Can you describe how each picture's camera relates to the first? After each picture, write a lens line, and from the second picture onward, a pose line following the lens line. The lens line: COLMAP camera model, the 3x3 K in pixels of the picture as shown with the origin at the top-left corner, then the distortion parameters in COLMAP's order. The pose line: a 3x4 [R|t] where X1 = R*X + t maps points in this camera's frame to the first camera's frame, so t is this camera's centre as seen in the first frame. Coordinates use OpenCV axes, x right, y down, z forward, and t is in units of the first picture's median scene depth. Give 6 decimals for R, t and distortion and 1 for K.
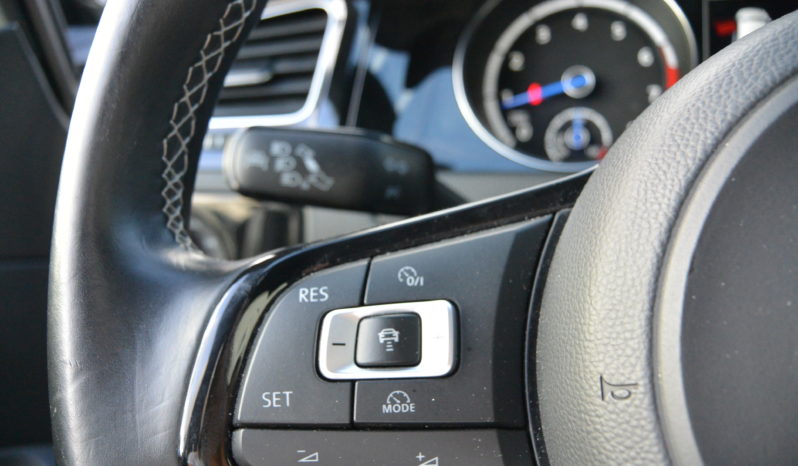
lens RADIAL K [[690.4, 0, 386.7], [0, 690.4, 231.0], [0, 0, 1]] dist [-0.164764, 0.097967]
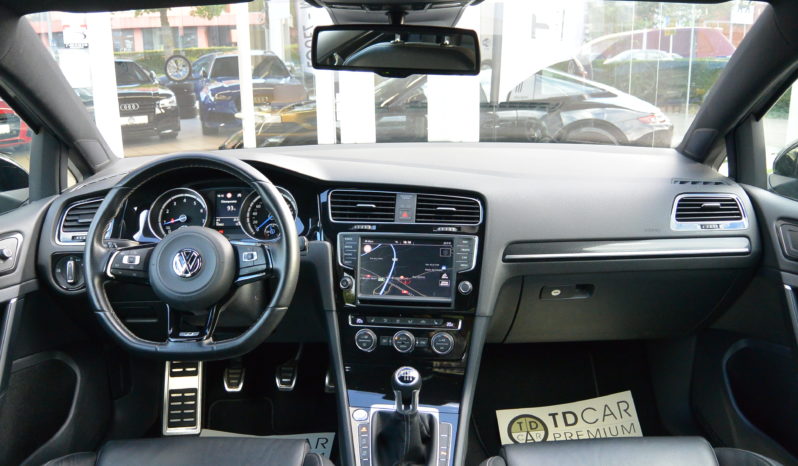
lens RADIAL K [[690.4, 0, 386.7], [0, 690.4, 231.0], [0, 0, 1]] dist [-0.164764, 0.097967]
pose [[0.931881, -0.006509, 0.362707, -0.024908], [0.058395, 0.989492, -0.132273, 0.411269], [-0.358034, 0.144443, 0.922468, -2.849969]]
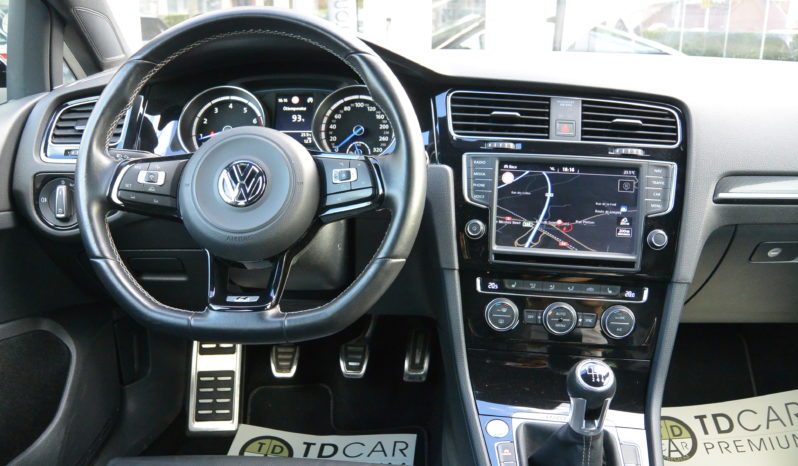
lens RADIAL K [[690.4, 0, 386.7], [0, 690.4, 231.0], [0, 0, 1]] dist [-0.164764, 0.097967]
pose [[0.941693, 0.005229, 0.336432, -0.010460], [0.027296, 0.995396, -0.091874, 0.411990], [-0.335364, 0.095700, 0.937215, -1.569371]]
